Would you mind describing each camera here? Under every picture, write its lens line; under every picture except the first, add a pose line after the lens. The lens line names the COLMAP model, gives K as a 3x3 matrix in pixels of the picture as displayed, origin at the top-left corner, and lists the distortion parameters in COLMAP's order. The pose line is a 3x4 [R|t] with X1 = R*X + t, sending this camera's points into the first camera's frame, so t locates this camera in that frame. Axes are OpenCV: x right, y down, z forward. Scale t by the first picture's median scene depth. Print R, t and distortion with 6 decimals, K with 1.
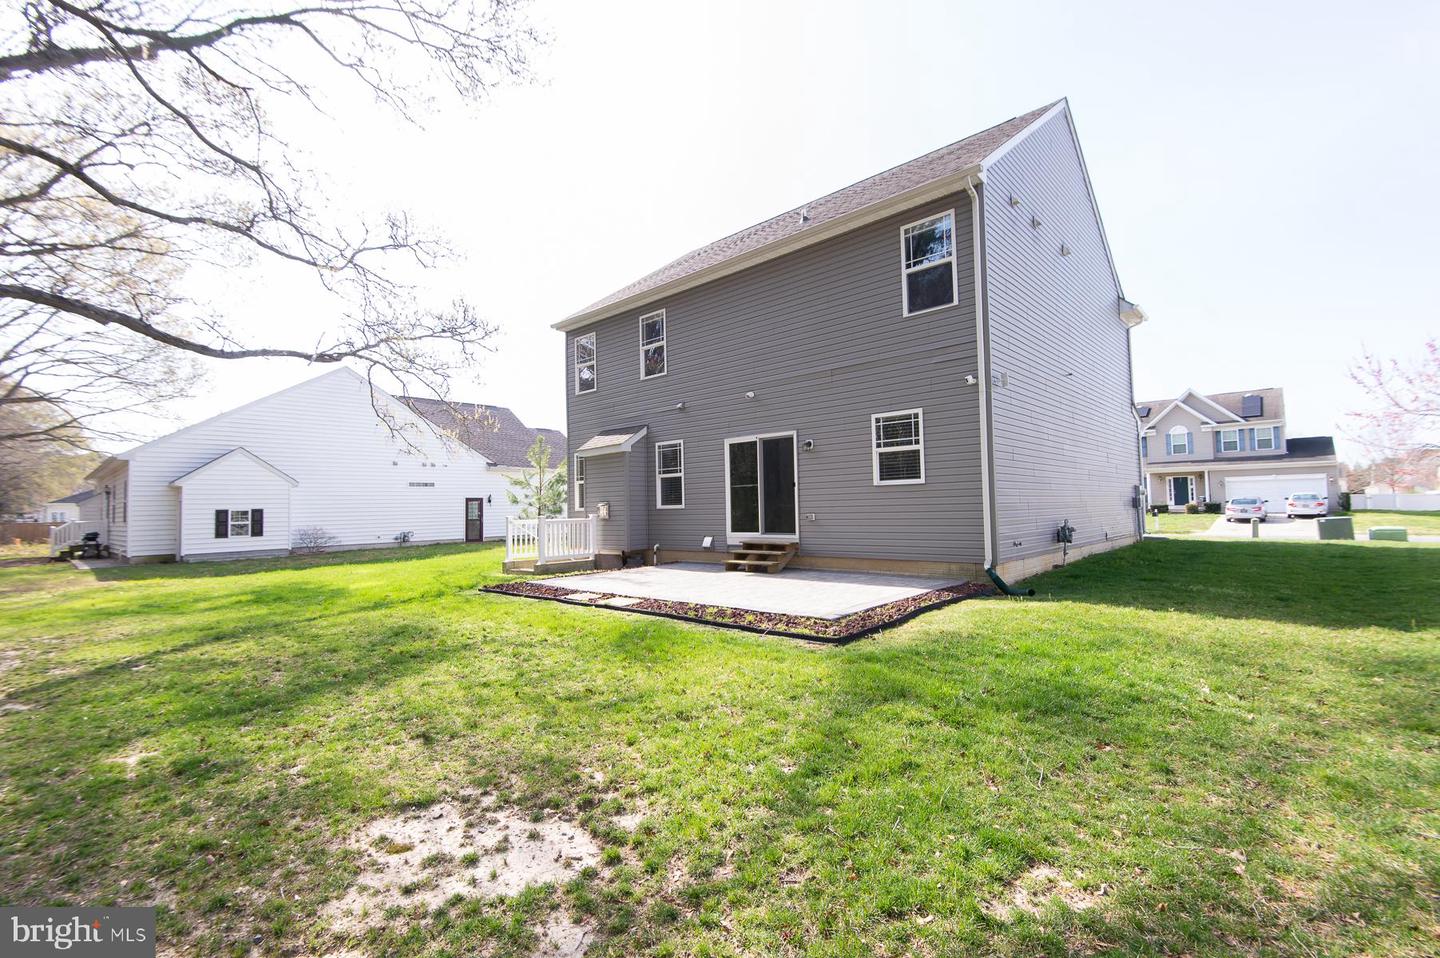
lens RADIAL K [[652.2, 0, 716.9], [0, 652.2, 485.2], [0, 0, 1]] dist [0.005888, -0.001682]
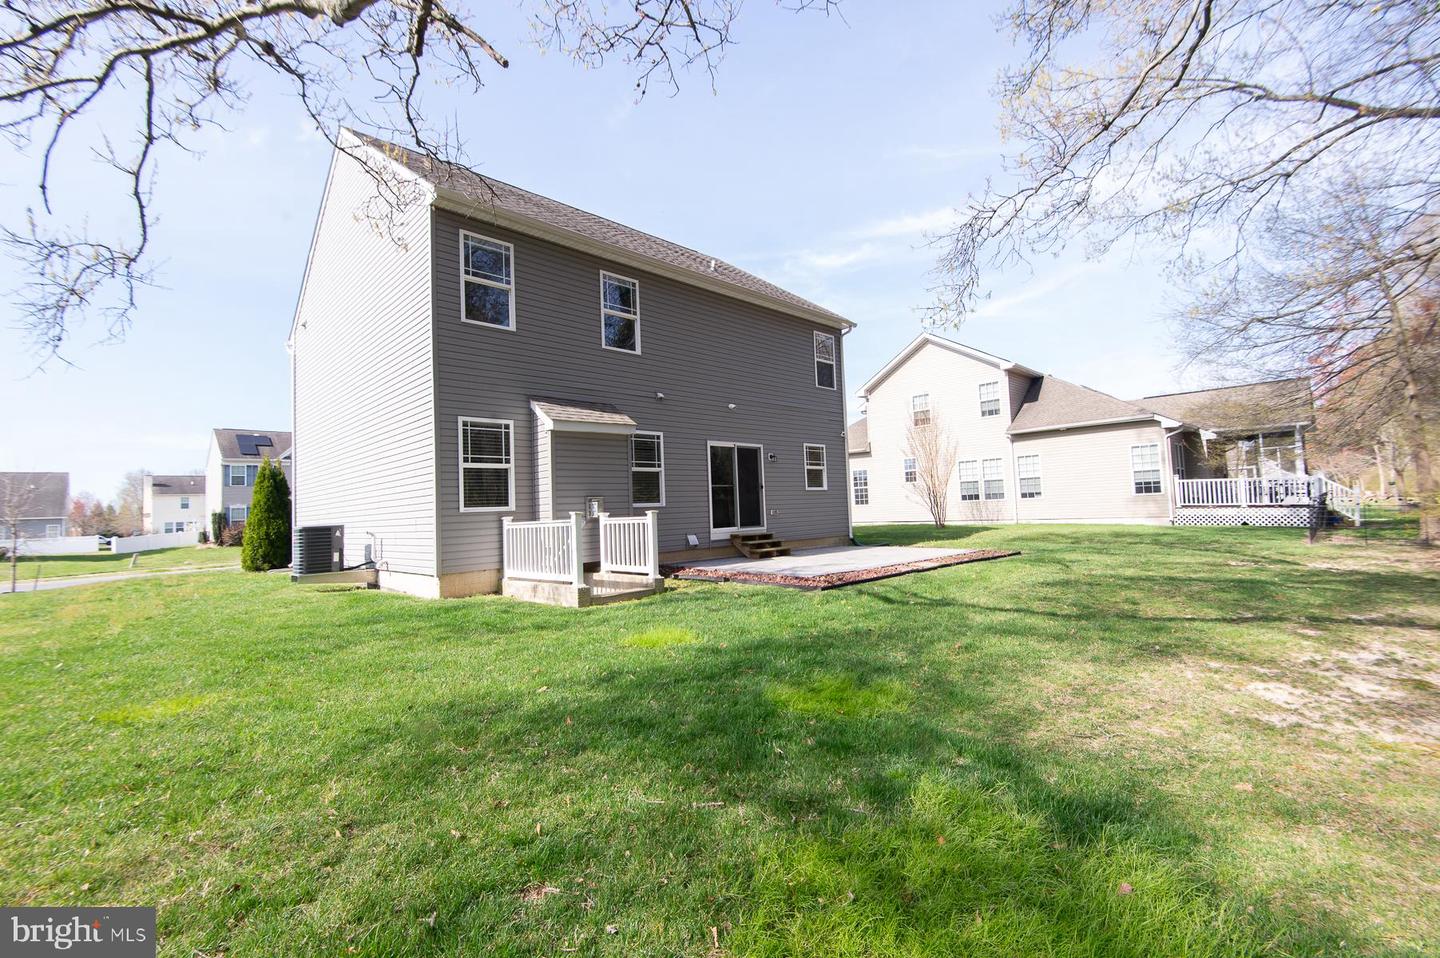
lens RADIAL K [[652.2, 0, 713.9], [0, 652.2, 474.6], [0, 0, 1]] dist [0.005888, -0.001682]
pose [[0.014773, 0.072310, 0.997273, -1.058477], [-0.002655, 0.997381, -0.072279, 0.061855], [-0.999887, -0.001580, 0.014926, 0.994318]]
